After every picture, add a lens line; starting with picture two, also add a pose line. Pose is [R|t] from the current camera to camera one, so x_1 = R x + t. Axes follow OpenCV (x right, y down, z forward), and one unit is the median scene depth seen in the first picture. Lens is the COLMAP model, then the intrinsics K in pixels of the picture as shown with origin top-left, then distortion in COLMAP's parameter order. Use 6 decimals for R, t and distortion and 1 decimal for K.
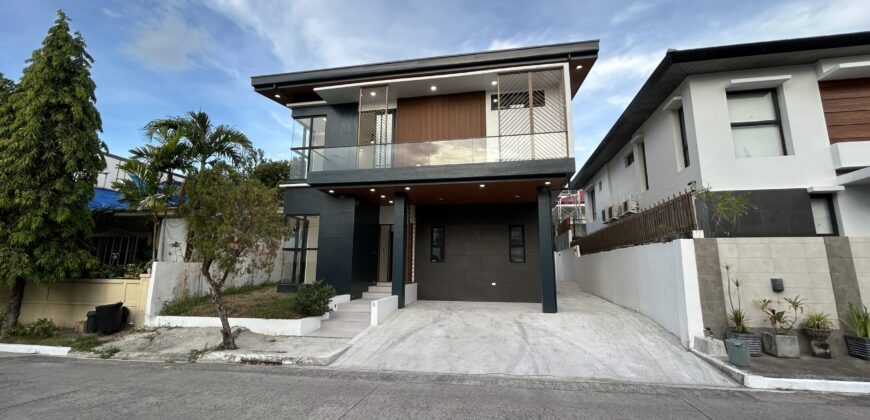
lens RADIAL K [[349.5, 0, 435.0], [0, 349.5, 210.0], [0, 0, 1]] dist [0.000308, -0.000330]
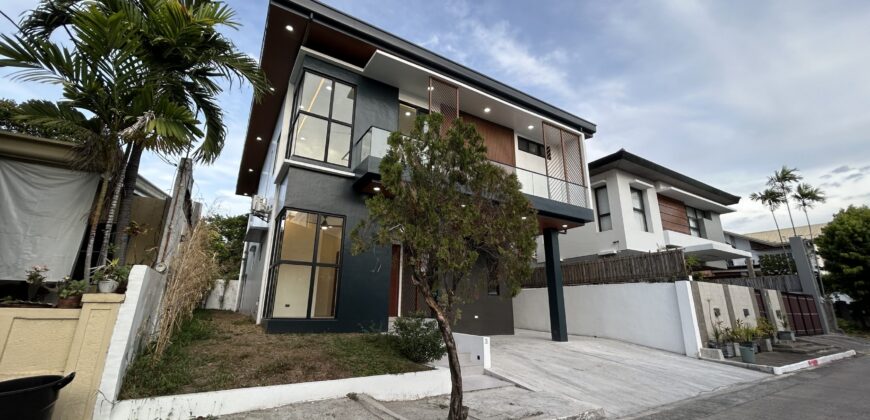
lens RADIAL K [[349.7, 0, 435.0], [0, 349.7, 210.0], [0, 0, 1]] dist [0.000888, 0.000427]
pose [[0.737508, 0.188499, 0.648498, -0.773594], [-0.120508, 0.981578, -0.148267, 0.097186], [-0.664499, 0.031199, 0.746638, 0.424100]]
